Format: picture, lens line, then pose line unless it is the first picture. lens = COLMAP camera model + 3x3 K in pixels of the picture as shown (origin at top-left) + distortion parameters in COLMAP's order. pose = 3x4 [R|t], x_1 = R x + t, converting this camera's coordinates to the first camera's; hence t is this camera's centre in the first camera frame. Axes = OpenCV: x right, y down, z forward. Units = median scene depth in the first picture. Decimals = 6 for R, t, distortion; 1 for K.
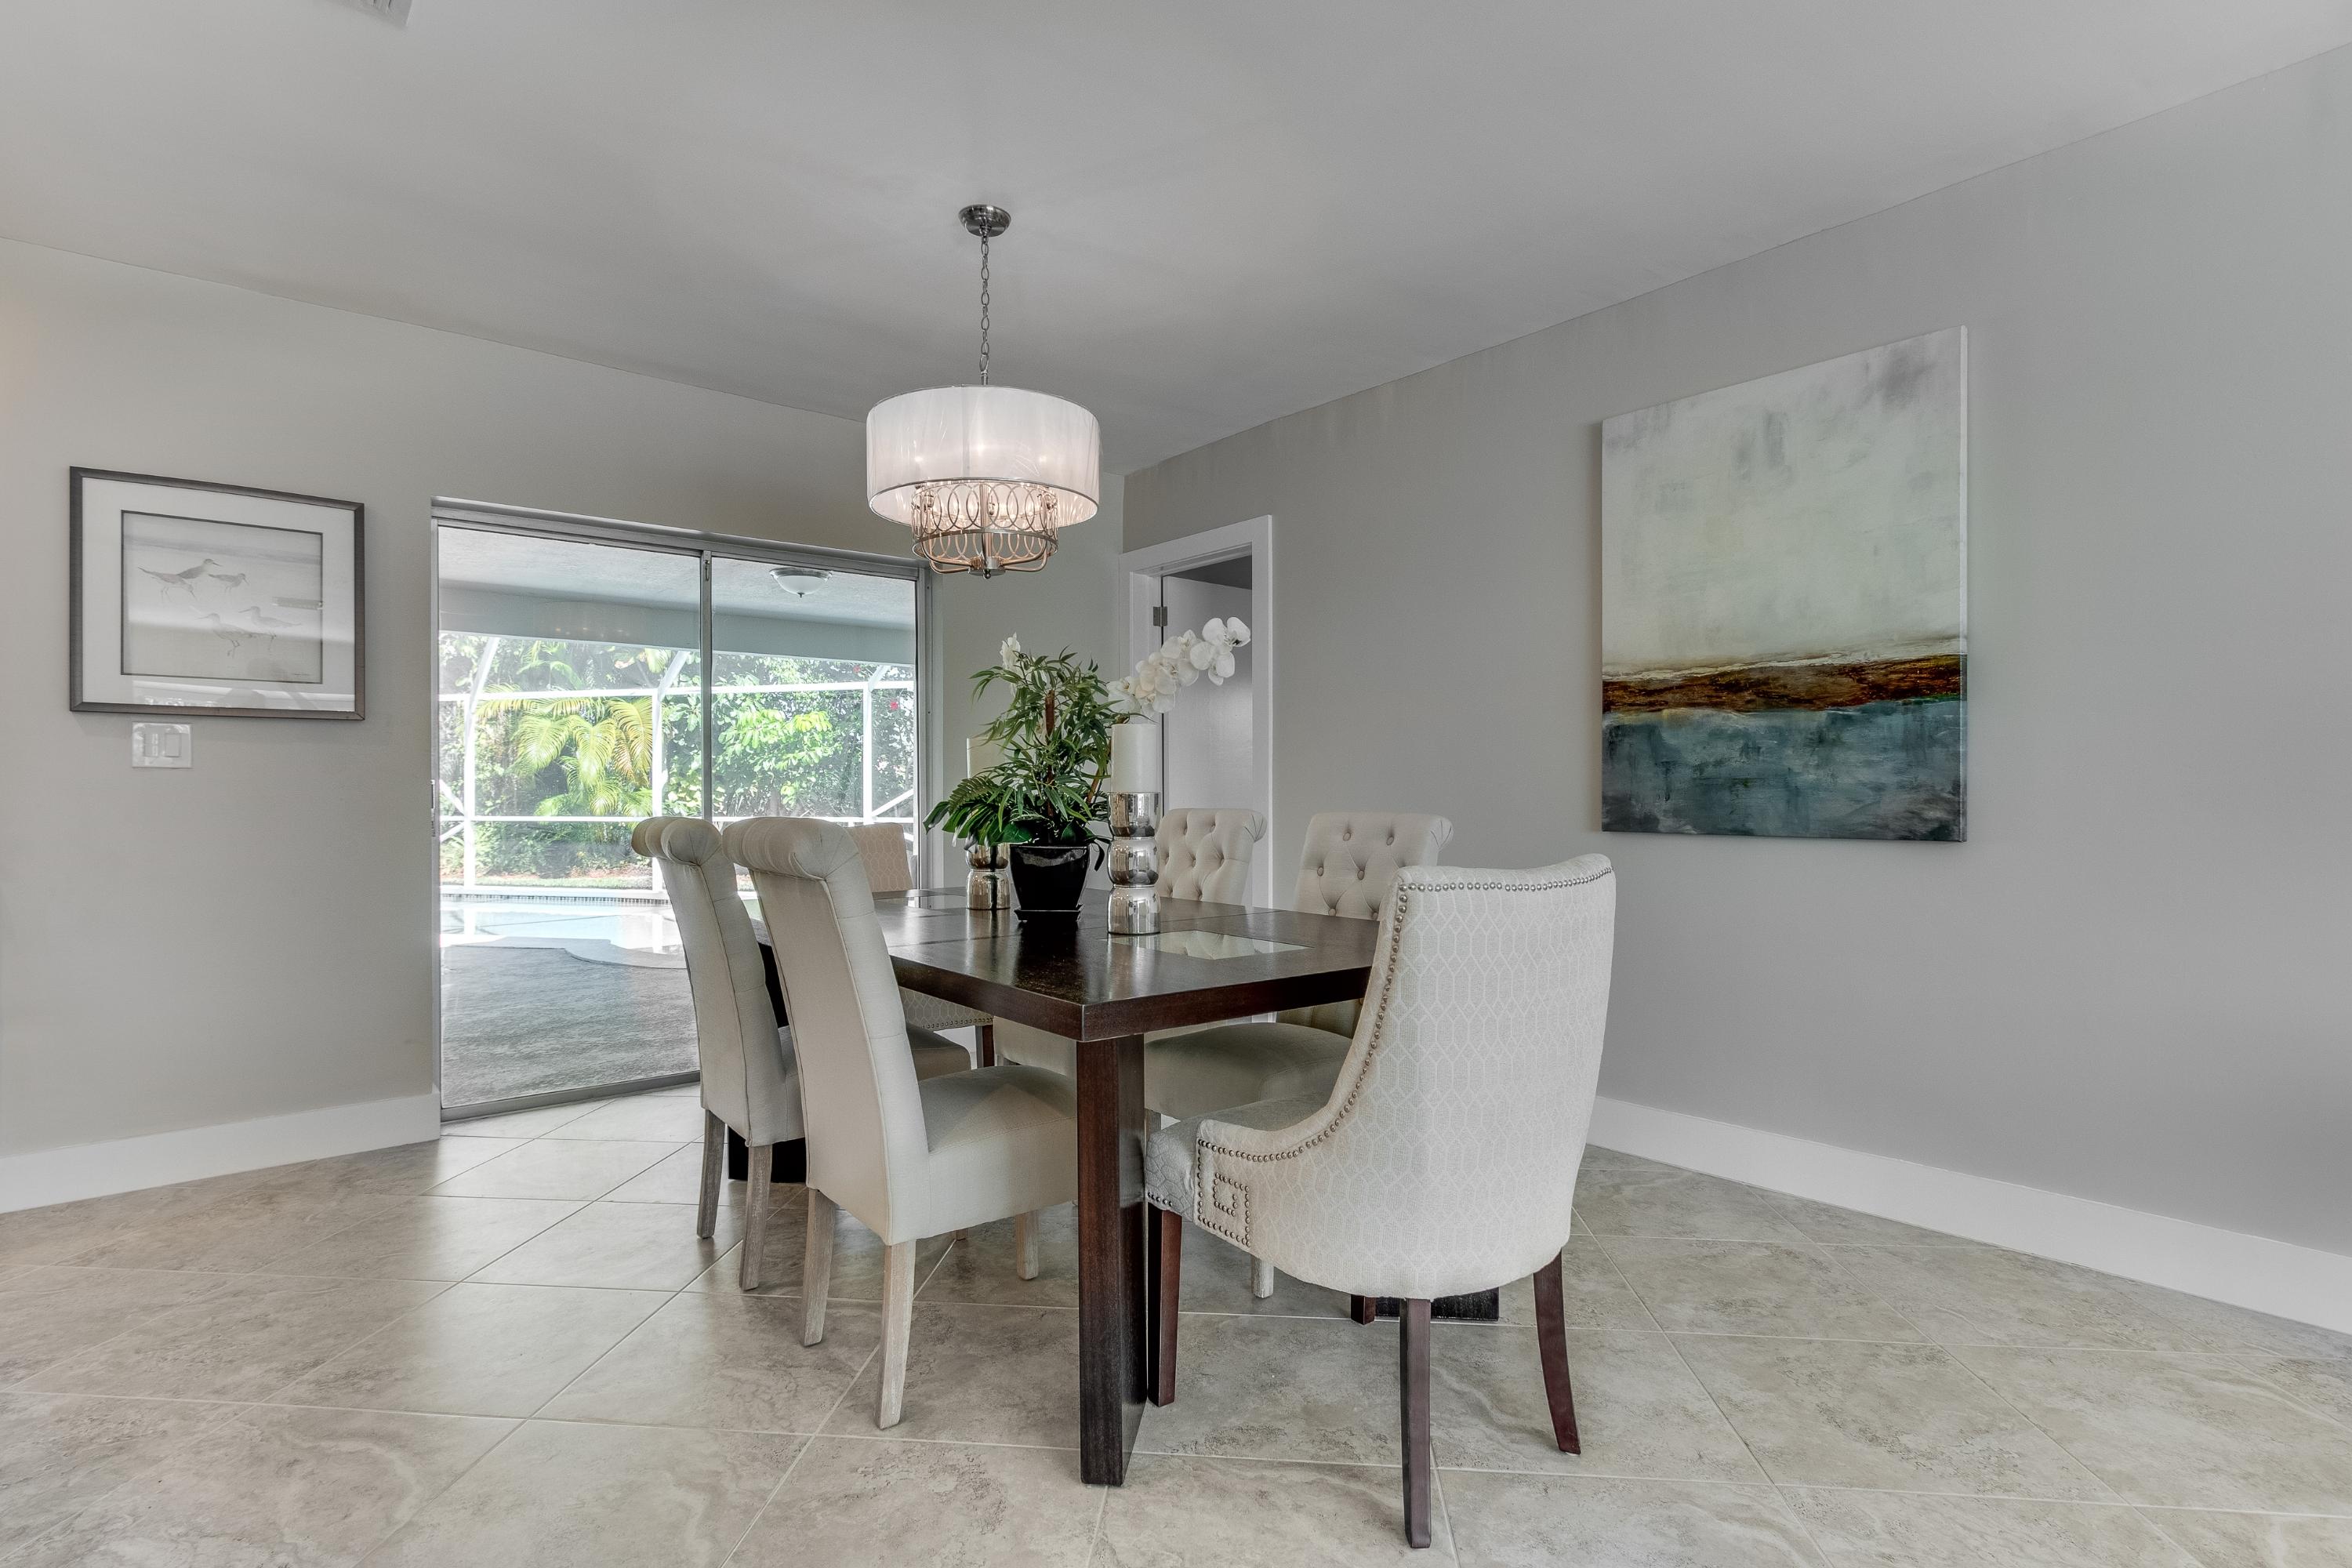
lens RADIAL K [[1178.4, 0, 1176.5], [0, 1178.4, 801.5], [0, 0, 1]] dist [-0.004005, -0.000558]
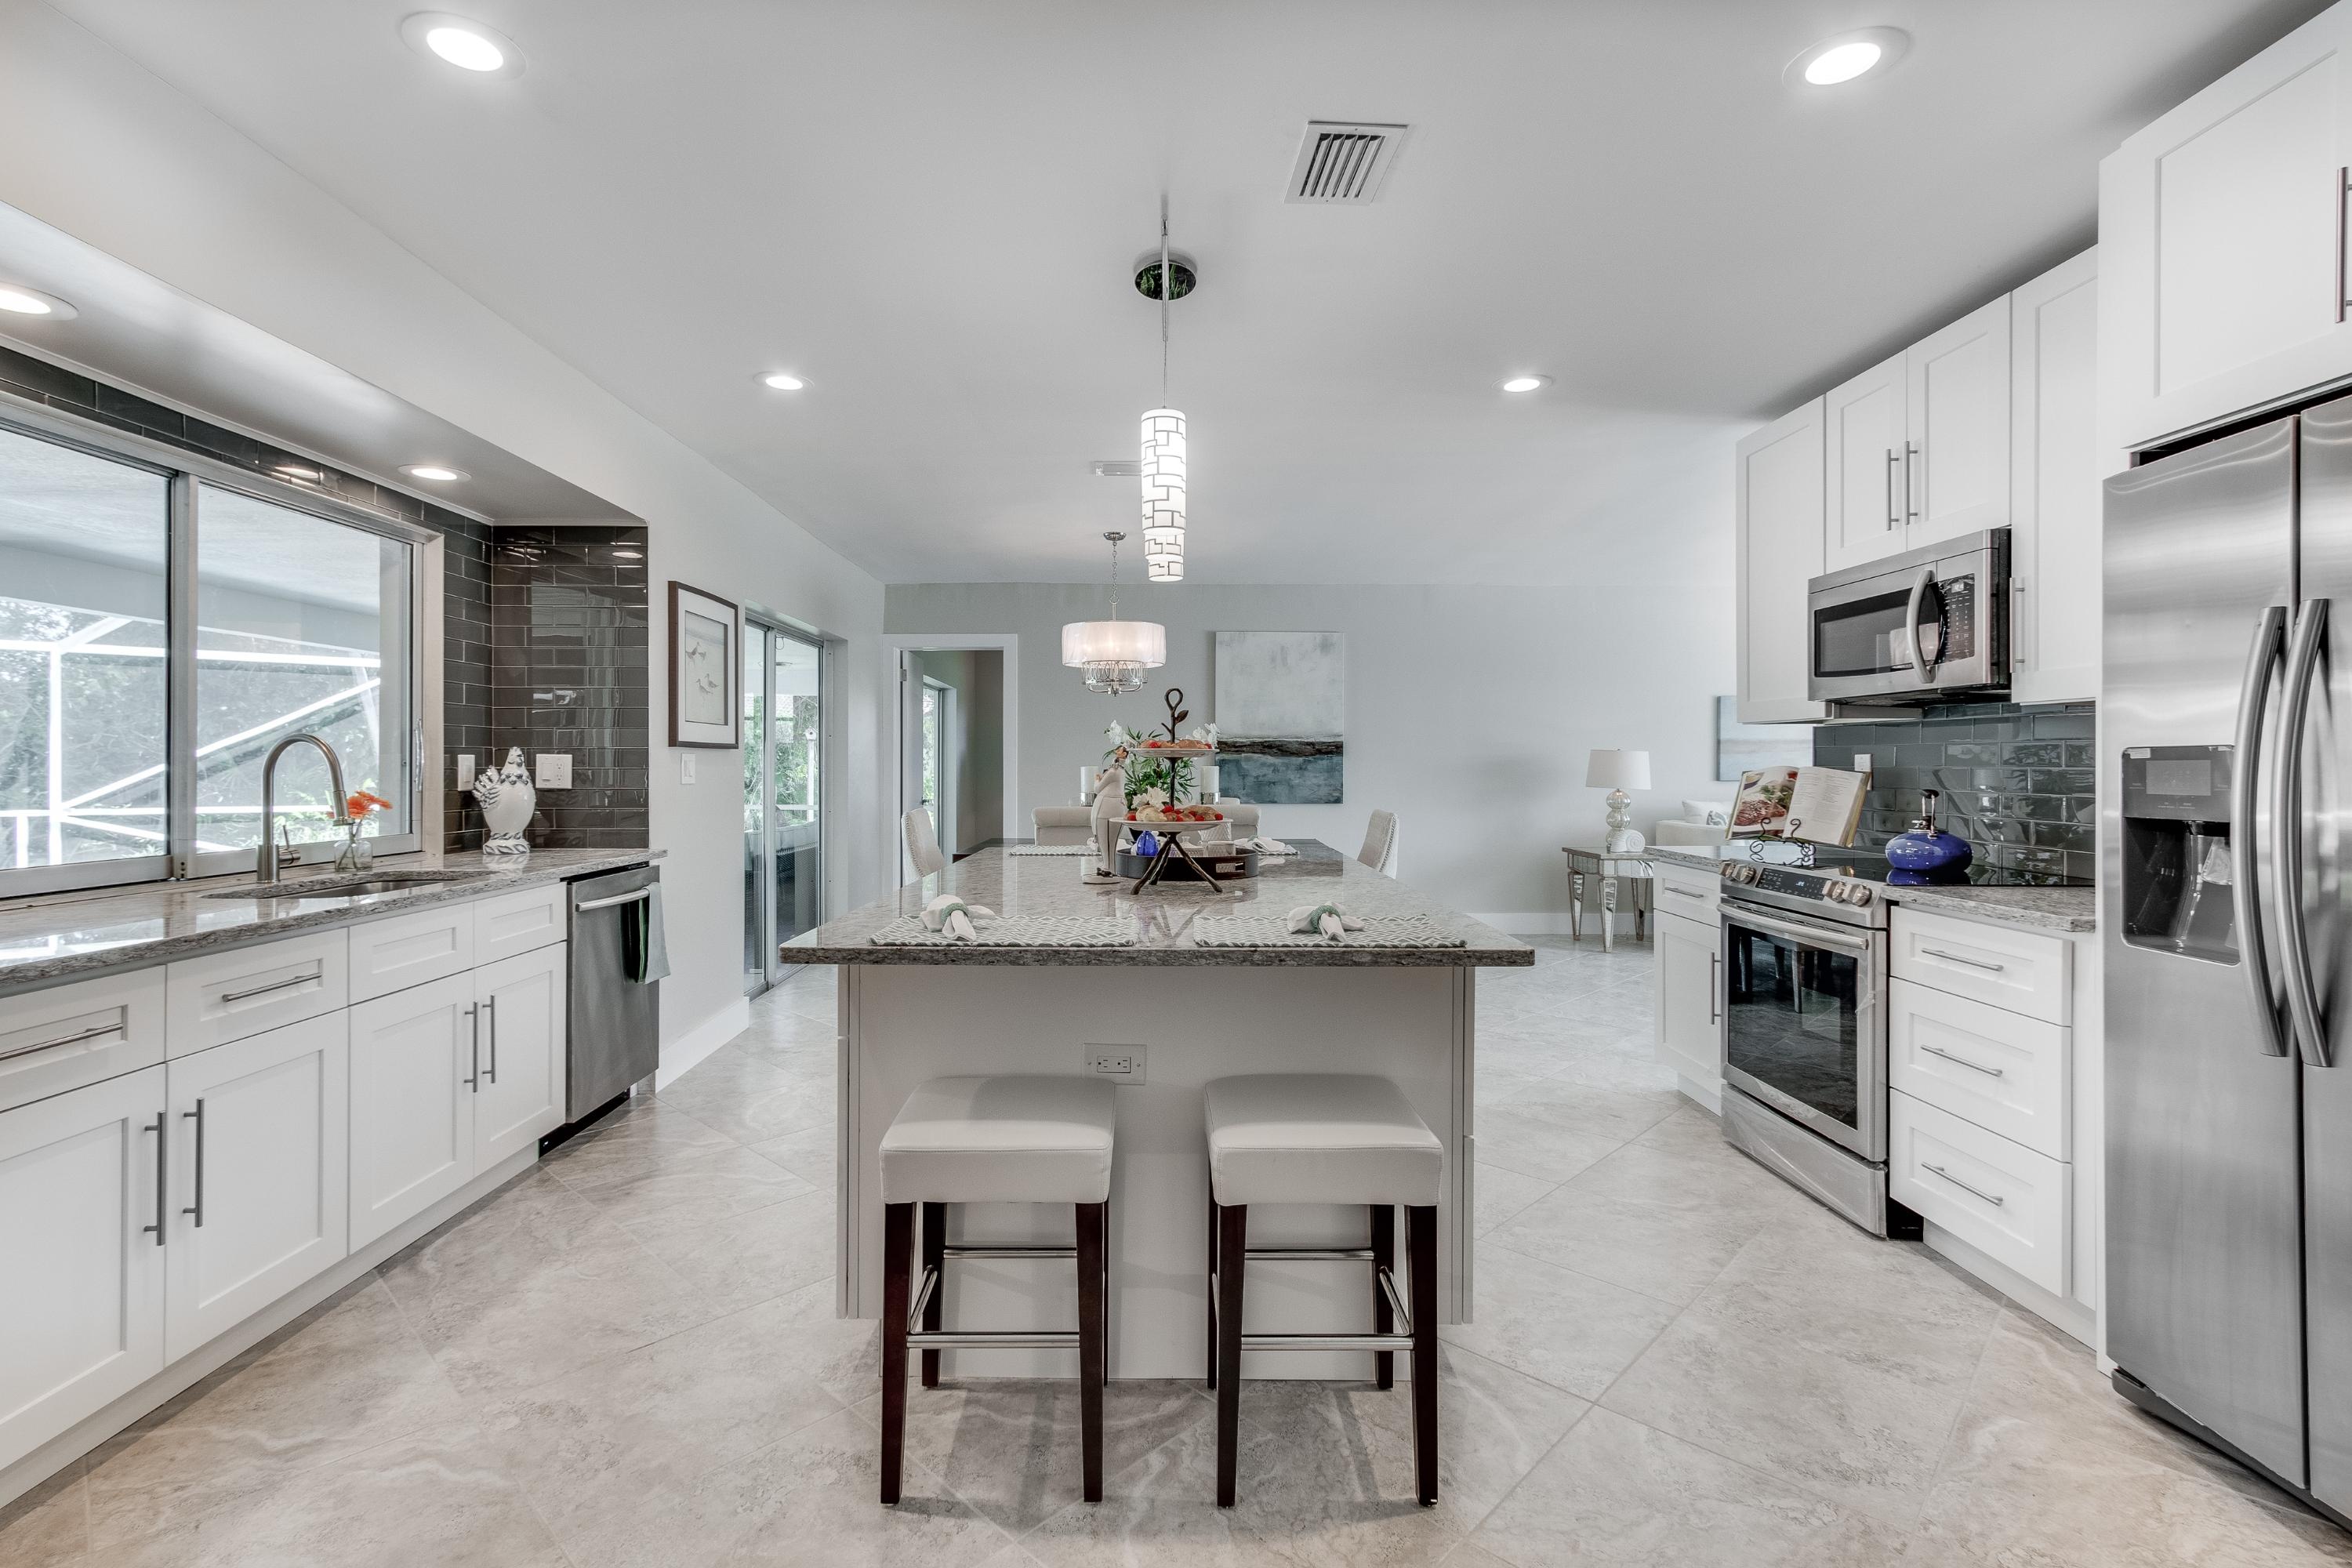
lens RADIAL K [[1093.7, 0, 1176.2], [0, 1093.7, 760.1], [0, 0, 1]] dist [0.007258, 0.001175]
pose [[0.614416, 0.007041, 0.788951, -1.639176], [0.000652, 0.999955, -0.009433, -0.045502], [-0.788982, 0.006310, 0.614384, -0.353444]]
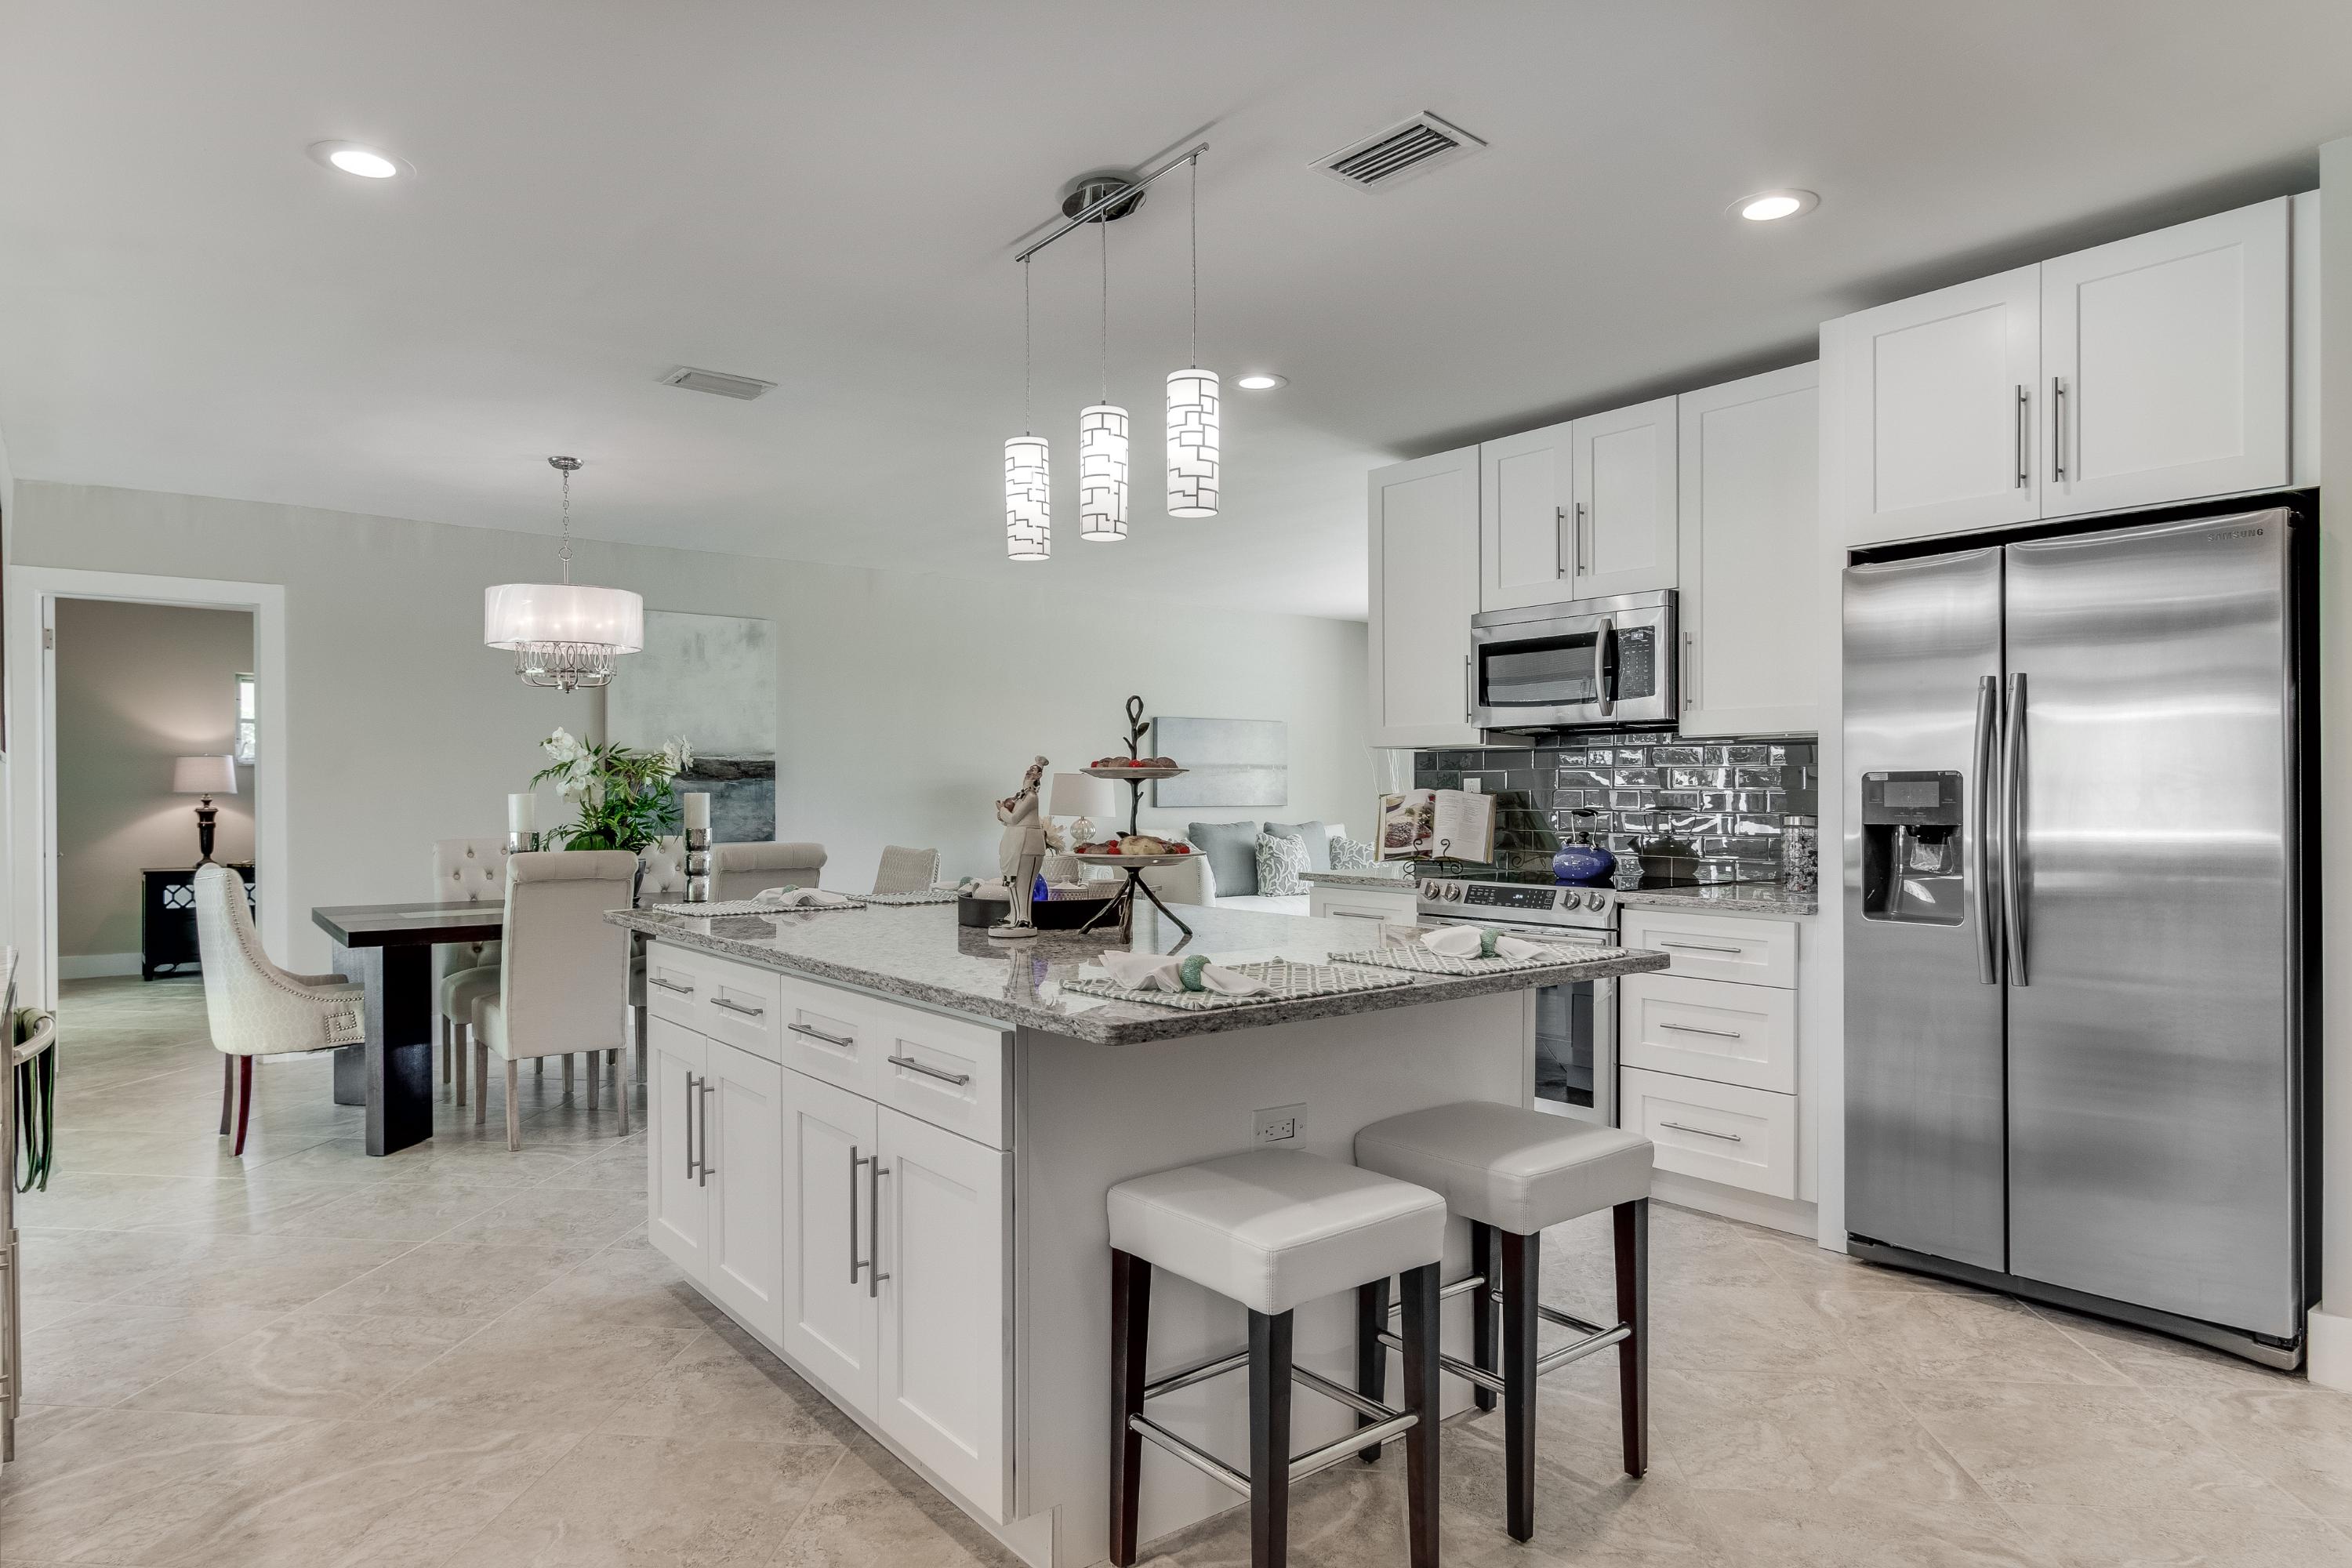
lens RADIAL K [[1389.1, 0, 1170.4], [0, 1389.1, 795.6], [0, 0, 1]] dist [-0.007395, 0.005187]
pose [[-0.003551, 0.000640, 0.999993, -1.895461], [0.007834, 0.999969, -0.000612, -0.043716], [-0.999963, 0.007831, -0.003556, 0.199520]]
